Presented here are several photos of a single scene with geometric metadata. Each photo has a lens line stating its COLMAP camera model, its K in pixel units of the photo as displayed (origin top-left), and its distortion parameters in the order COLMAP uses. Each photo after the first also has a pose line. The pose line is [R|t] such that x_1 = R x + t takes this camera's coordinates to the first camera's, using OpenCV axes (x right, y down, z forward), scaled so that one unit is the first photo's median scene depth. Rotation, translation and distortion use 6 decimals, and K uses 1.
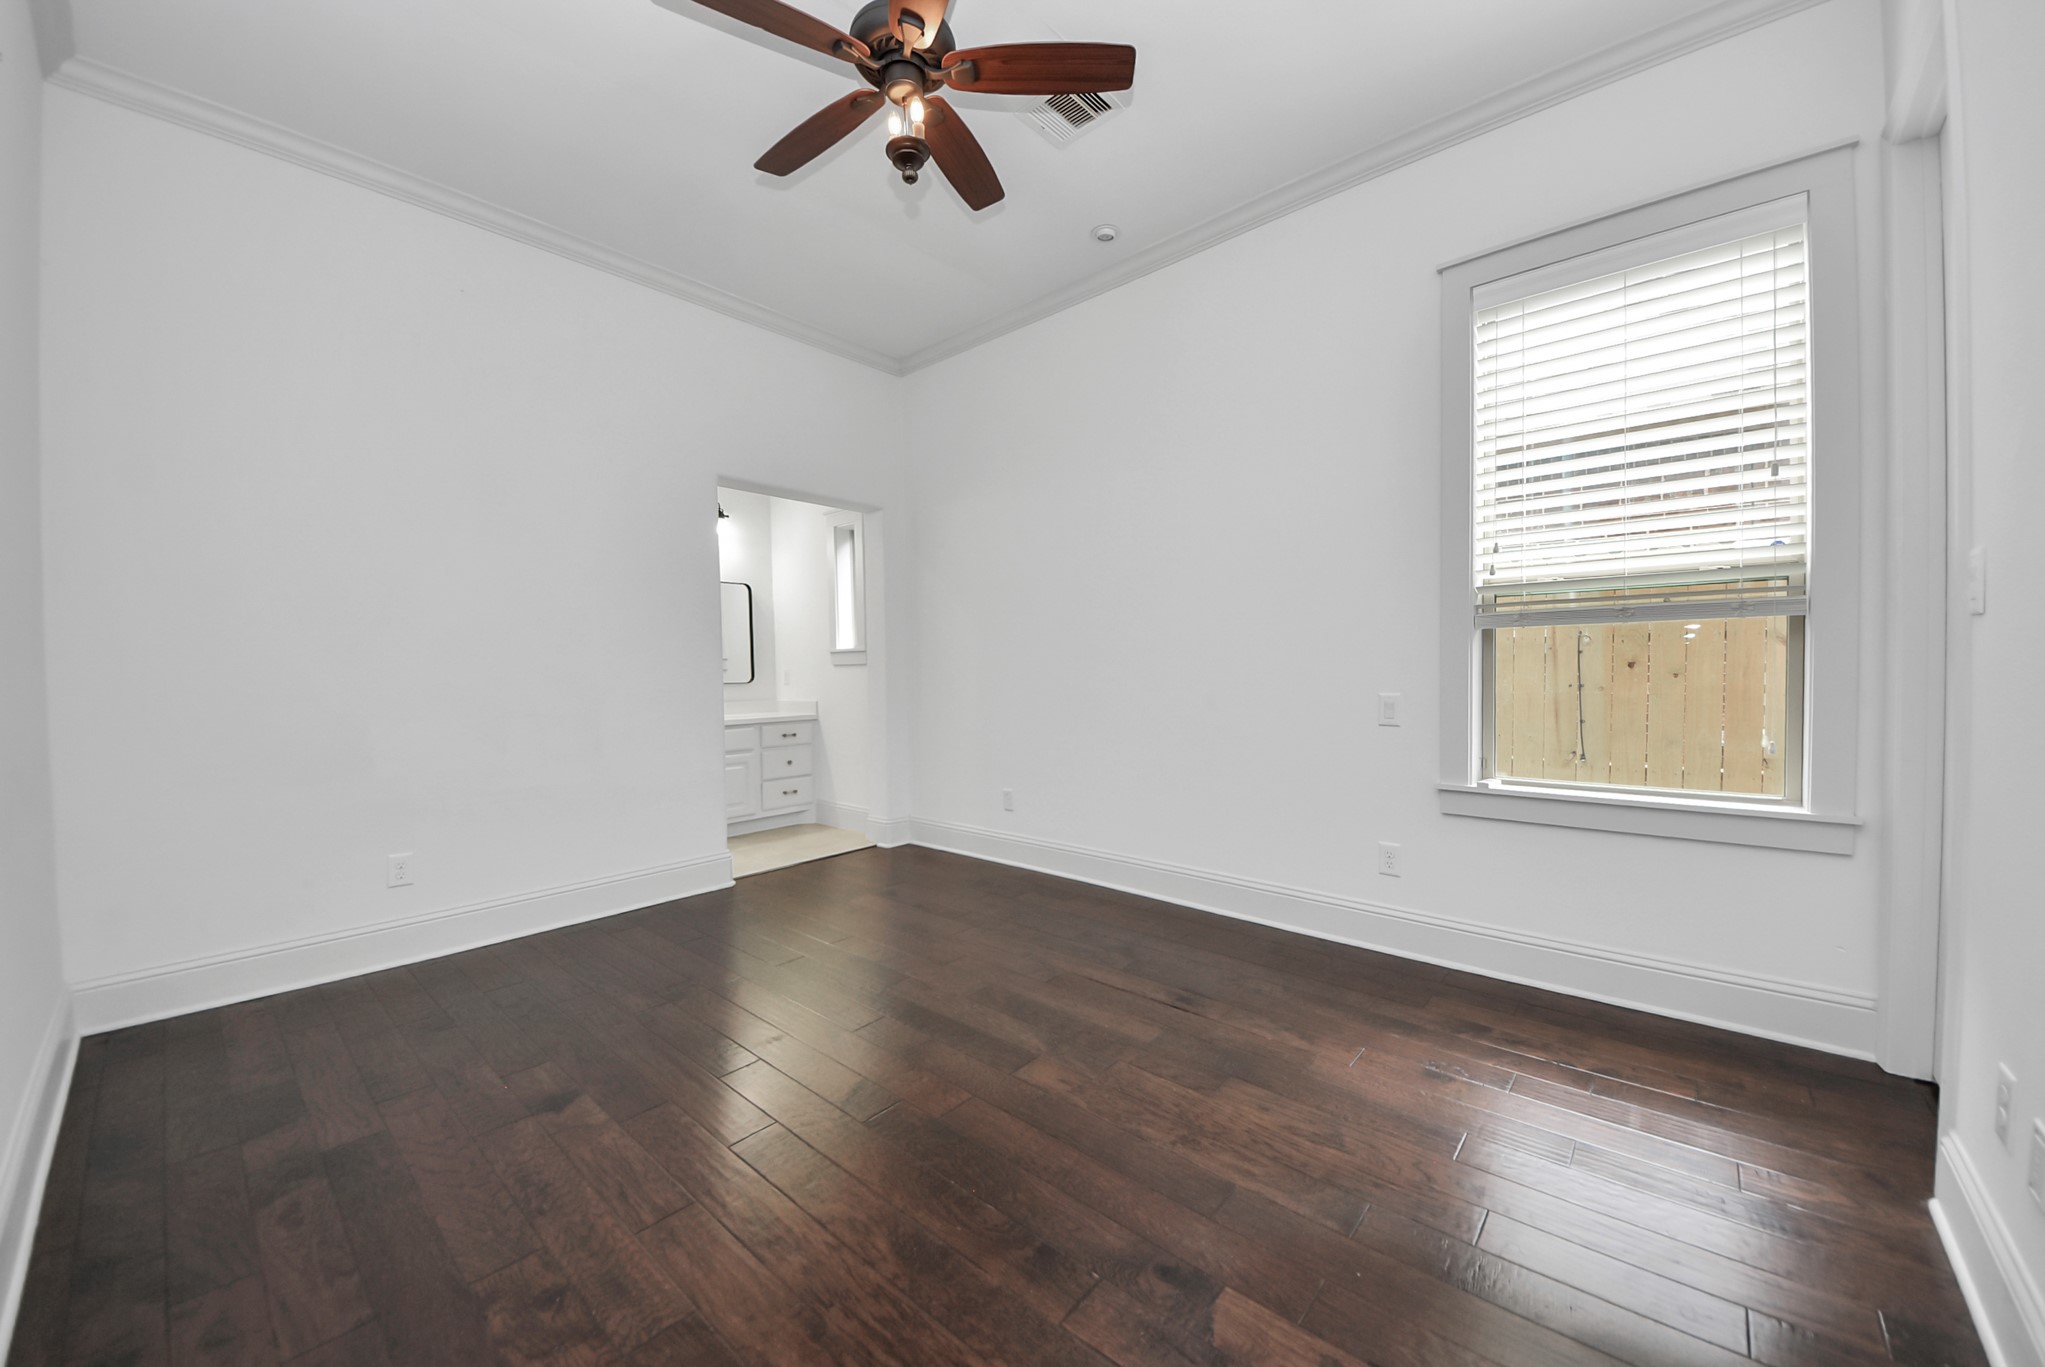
lens RADIAL K [[773.1, 0, 1048.0], [0, 773.1, 690.3], [0, 0, 1]] dist [-0.002202, -0.000336]
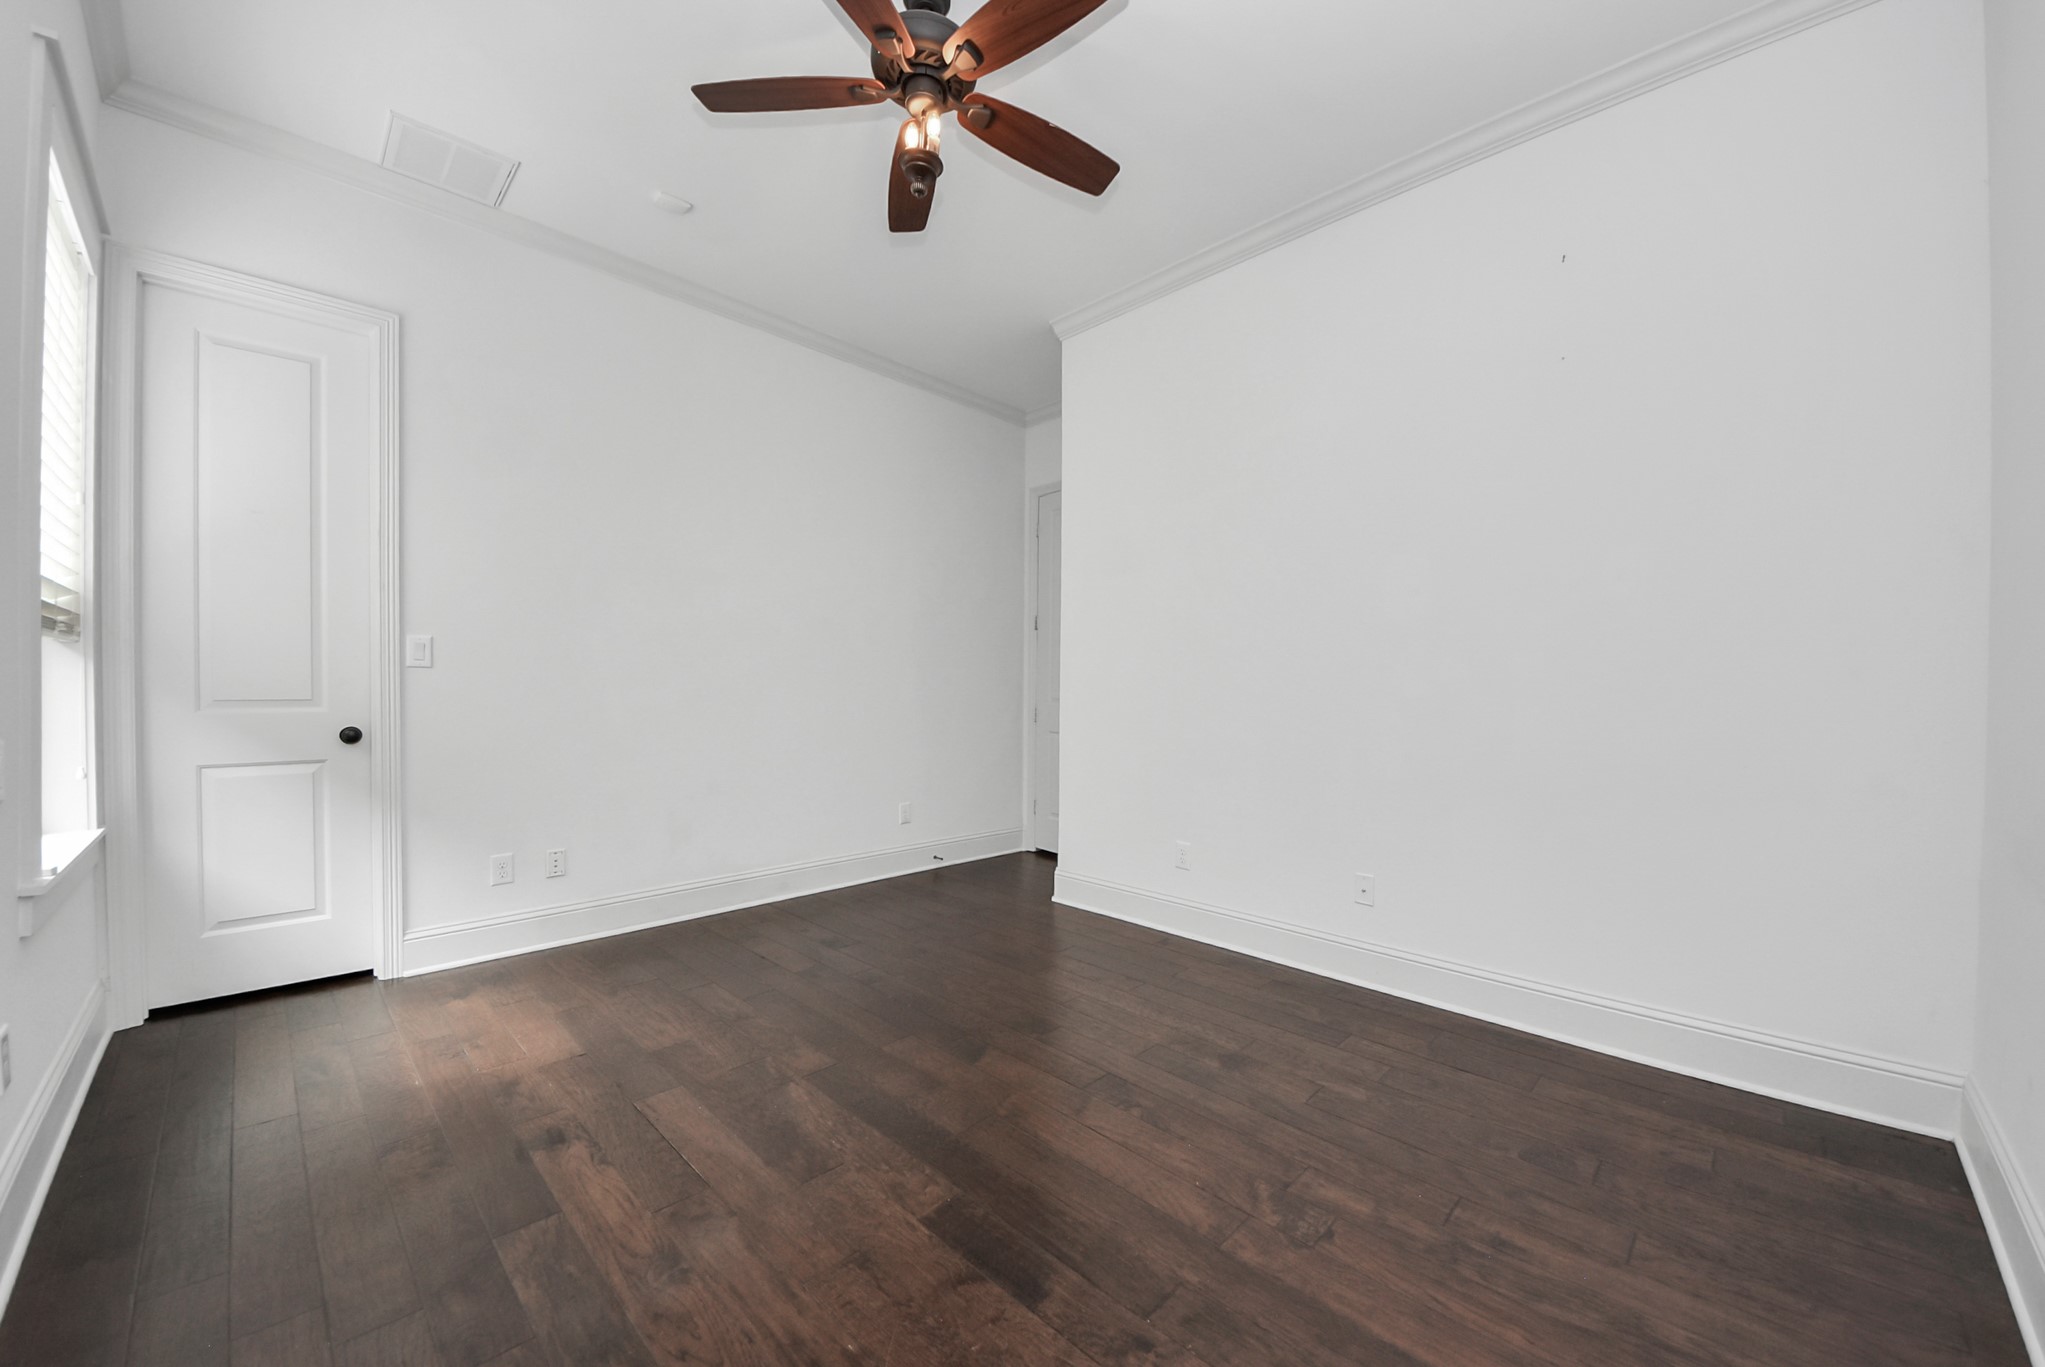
lens RADIAL K [[773.1, 0, 1048.0], [0, 773.1, 690.3], [0, 0, 1]] dist [-0.002202, -0.000336]
pose [[-0.998626, 0.006837, 0.051958, -0.390056], [0.008022, 0.999712, 0.022623, -0.048287], [-0.051789, 0.023009, -0.998393, 1.992809]]
